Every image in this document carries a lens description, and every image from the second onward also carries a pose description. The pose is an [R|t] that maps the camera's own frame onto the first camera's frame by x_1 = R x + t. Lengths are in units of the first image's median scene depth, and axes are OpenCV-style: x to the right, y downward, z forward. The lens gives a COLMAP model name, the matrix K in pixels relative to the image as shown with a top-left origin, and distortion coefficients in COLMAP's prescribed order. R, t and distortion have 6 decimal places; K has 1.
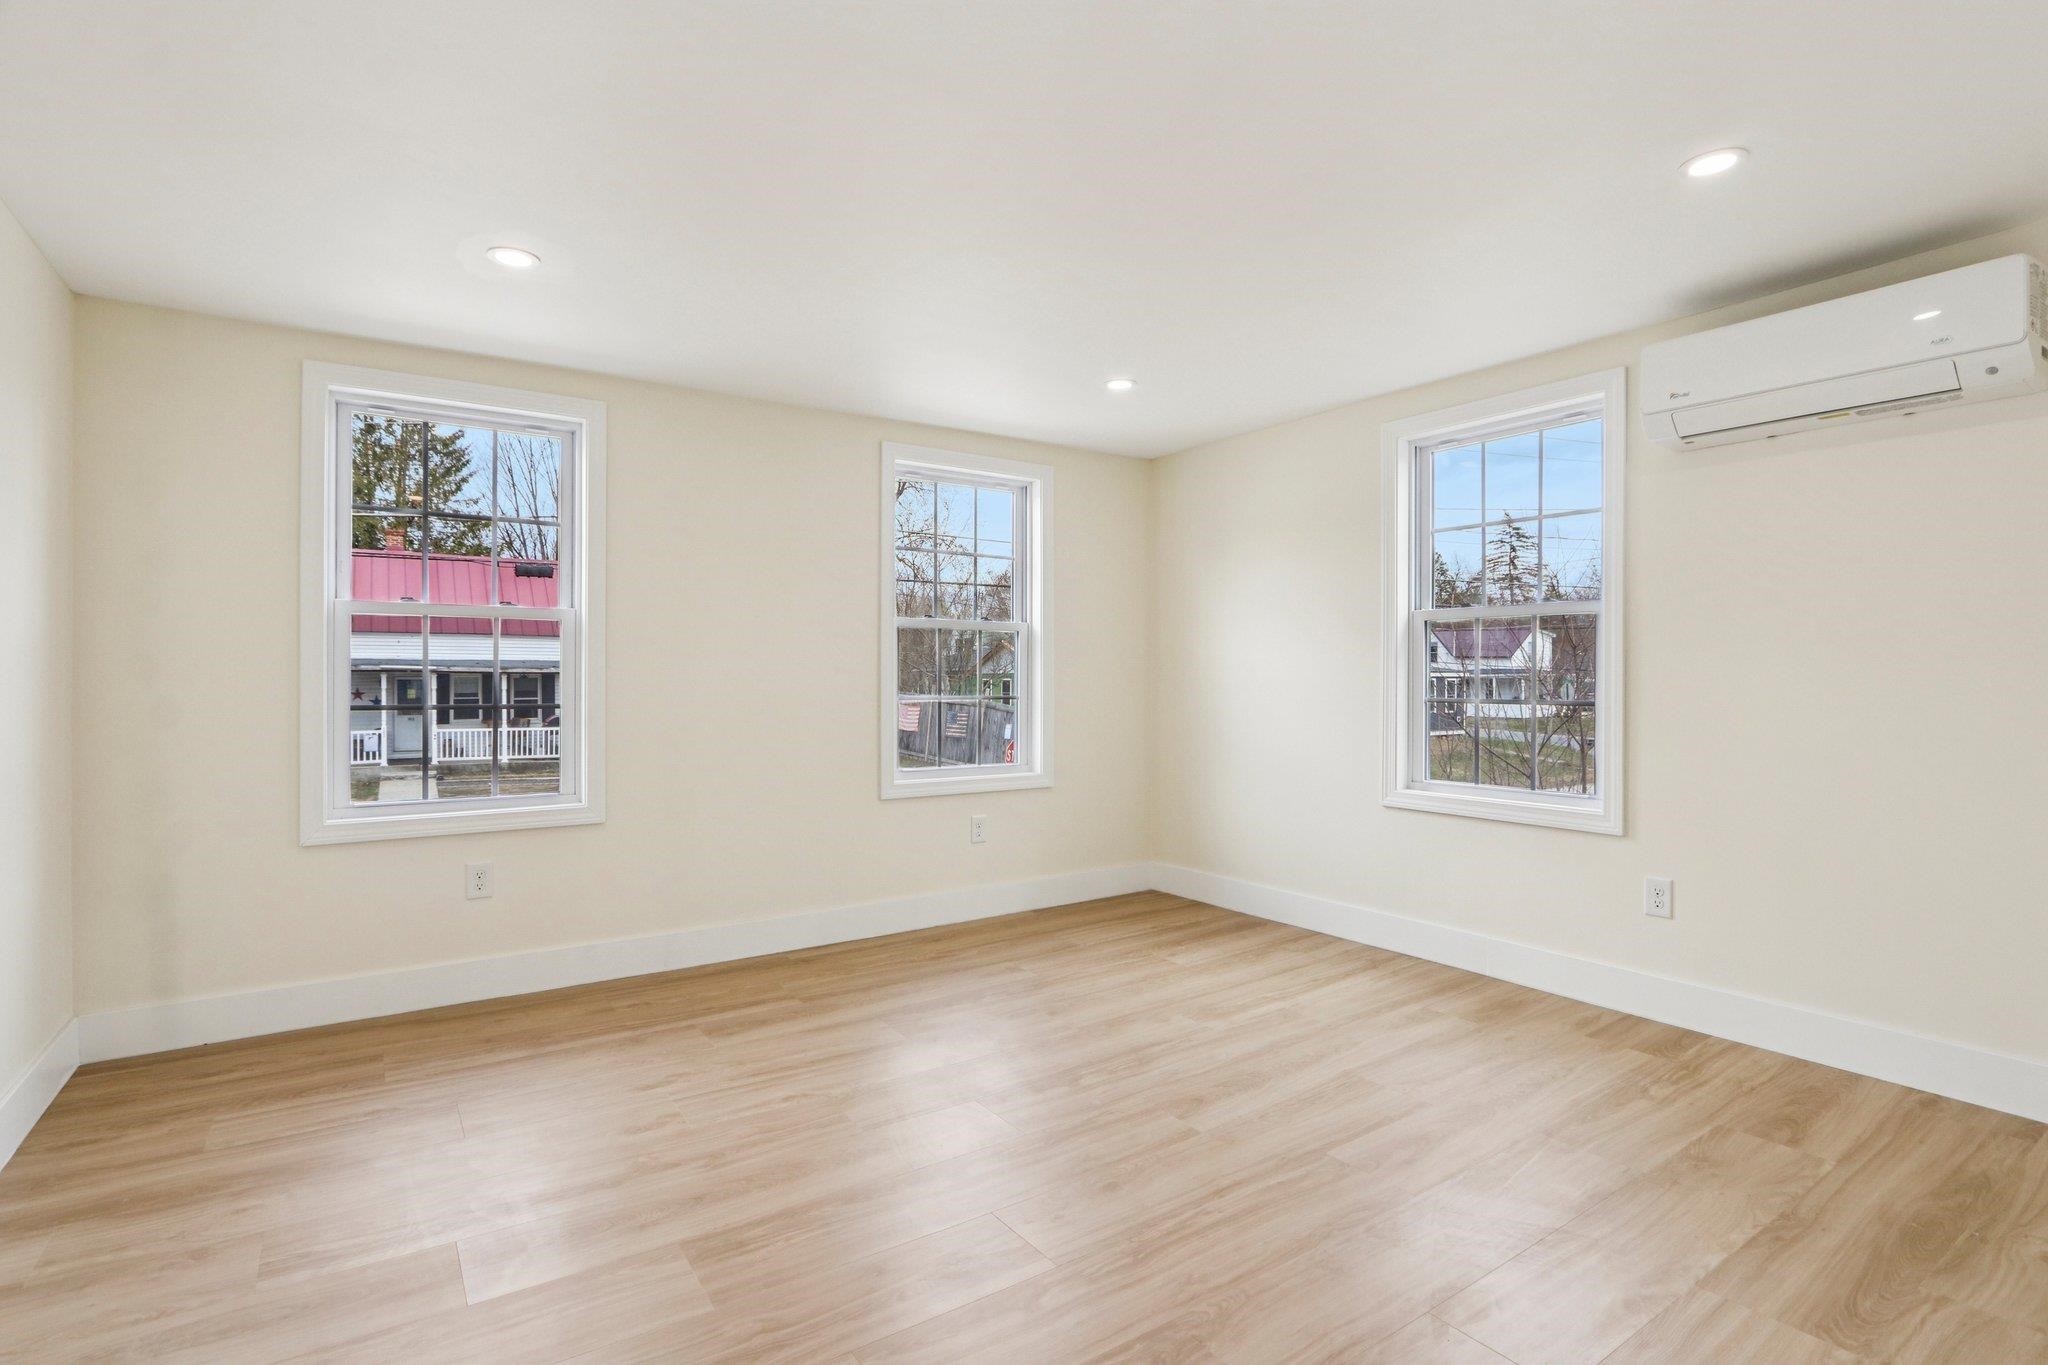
lens RADIAL K [[983.8, 0, 1027.1], [0, 983.8, 688.3], [0, 0, 1]] dist [-0.009512, -0.001972]
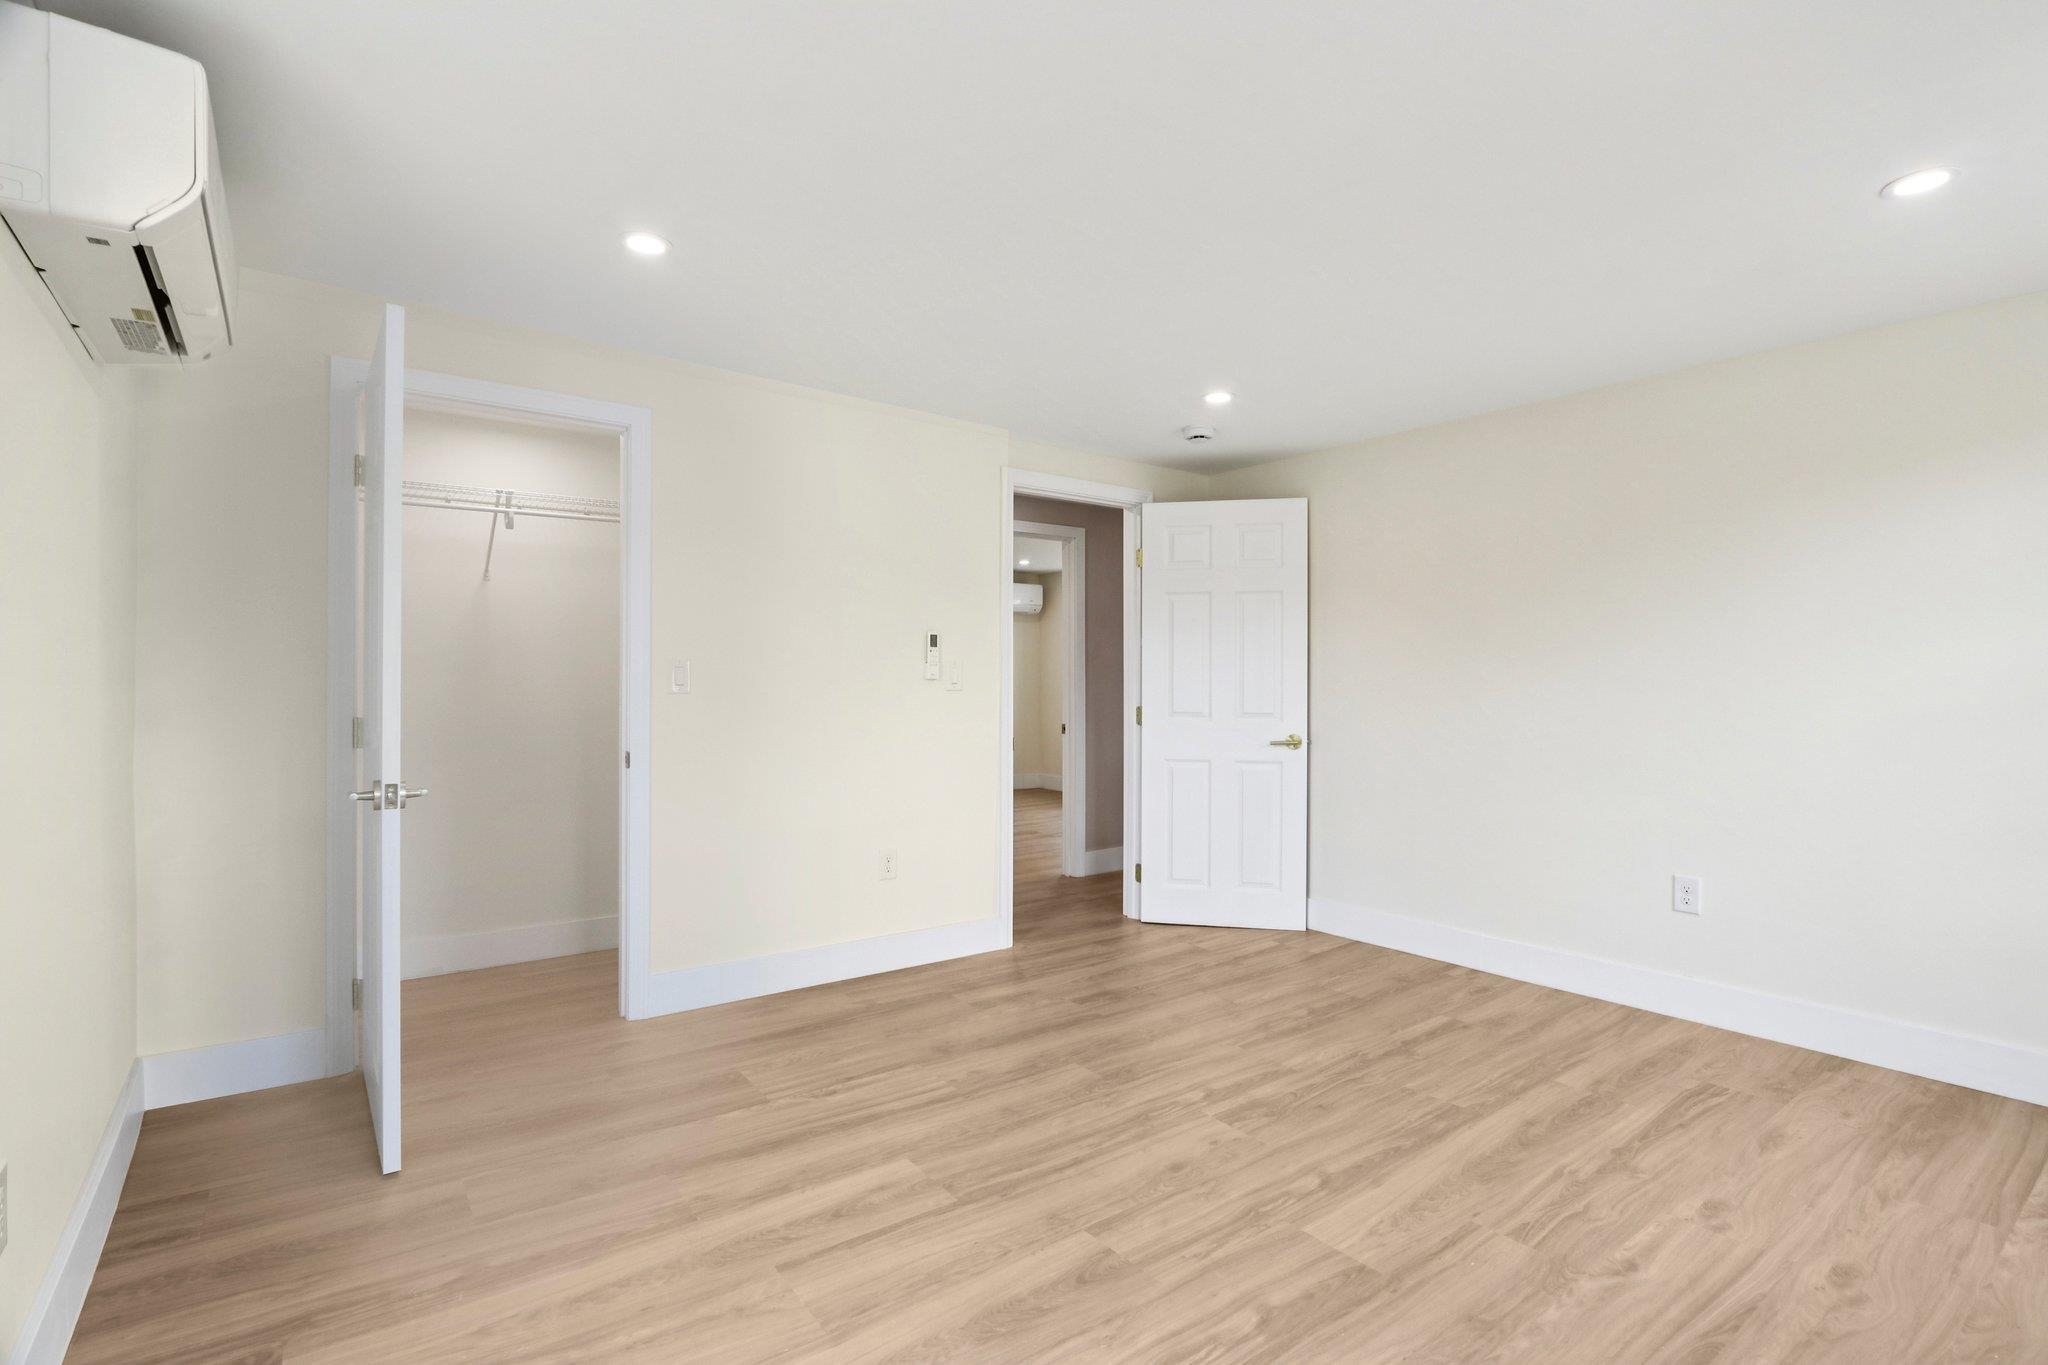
lens RADIAL K [[983.8, 0, 1027.1], [0, 983.8, 688.3], [0, 0, 1]] dist [-0.009512, -0.001972]
pose [[-0.998969, -0.000976, -0.045381, 0.287388], [-0.001721, 0.999864, 0.016380, -0.036026], [0.045359, 0.016442, -0.998835, 1.984341]]
